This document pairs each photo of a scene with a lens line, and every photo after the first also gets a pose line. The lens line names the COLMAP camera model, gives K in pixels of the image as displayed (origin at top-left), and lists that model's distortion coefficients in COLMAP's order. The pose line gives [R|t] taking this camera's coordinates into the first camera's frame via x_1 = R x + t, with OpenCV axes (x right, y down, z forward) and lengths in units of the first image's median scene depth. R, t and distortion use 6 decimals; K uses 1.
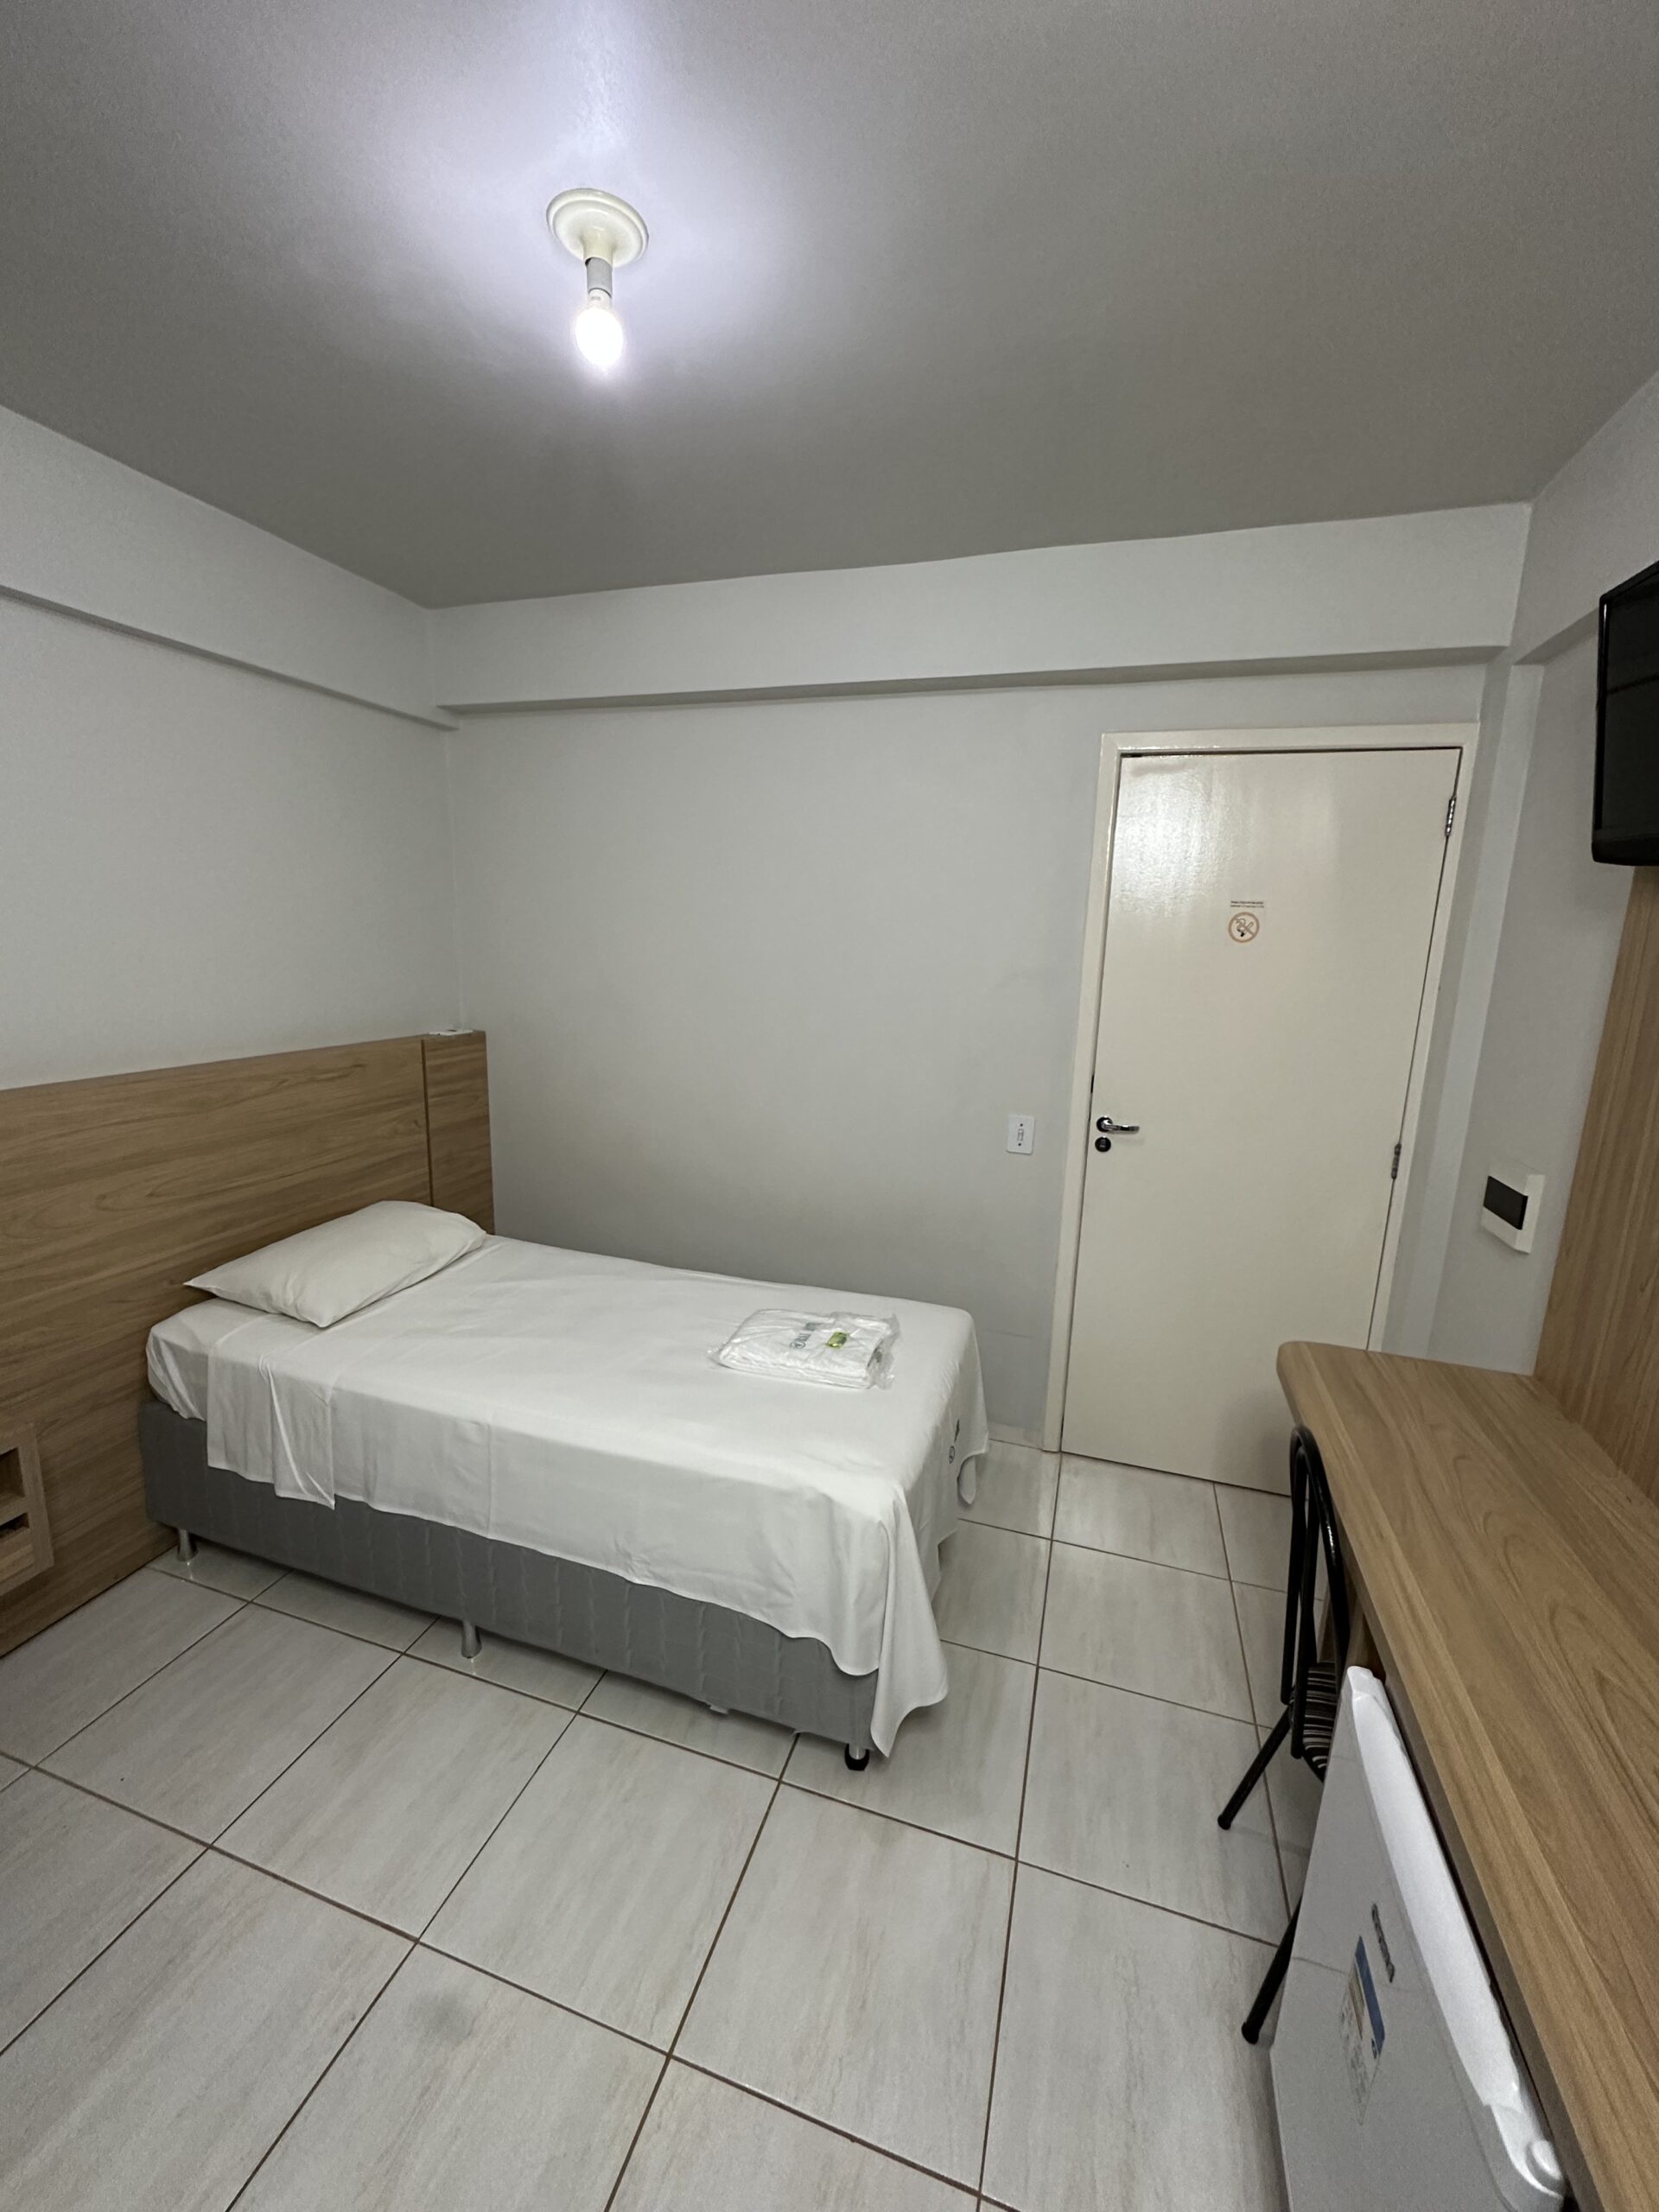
lens RADIAL K [[878.2, 0, 832.7], [0, 878.2, 1103.3], [0, 0, 1]] dist [0.000729, 0.000183]
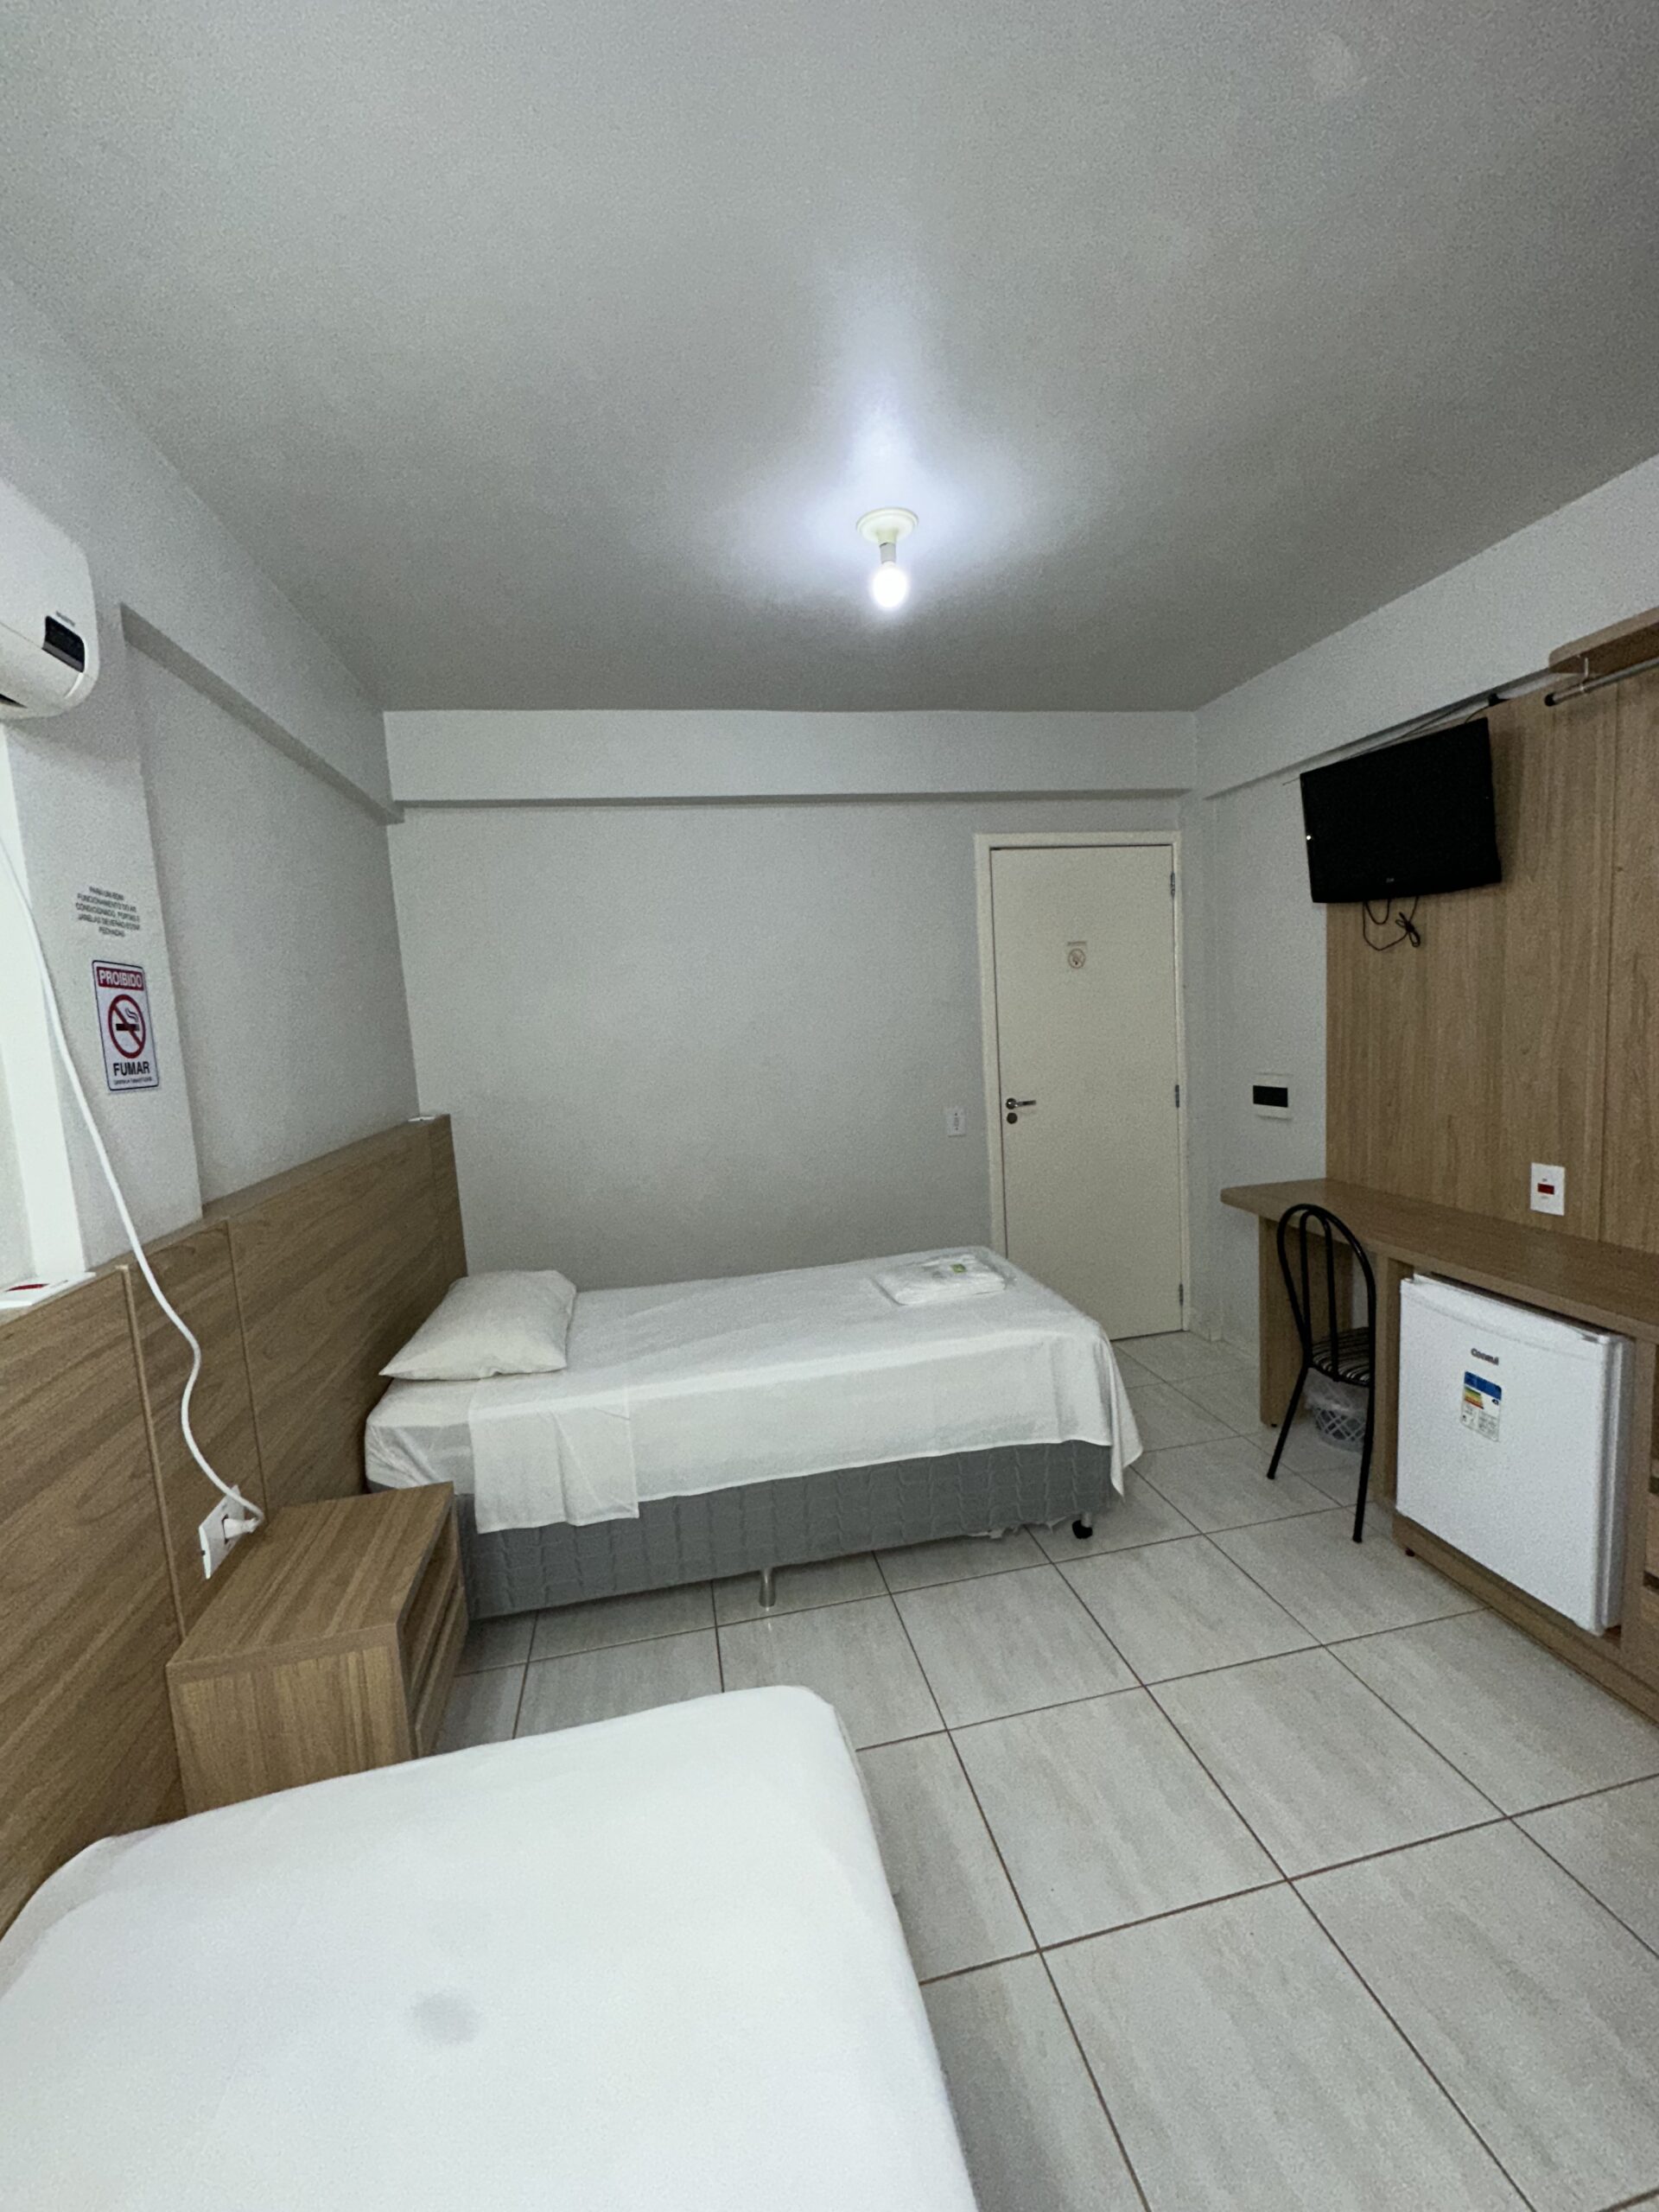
lens RADIAL K [[878.2, 0, 823.8], [0, 878.2, 1102.2], [0, 0, 1]] dist [0.000729, 0.000183]
pose [[0.871326, -0.135643, 0.471585, -0.734365], [0.179935, 0.982413, -0.049883, 0.045931], [-0.456525, 0.128319, 0.880409, -0.119776]]
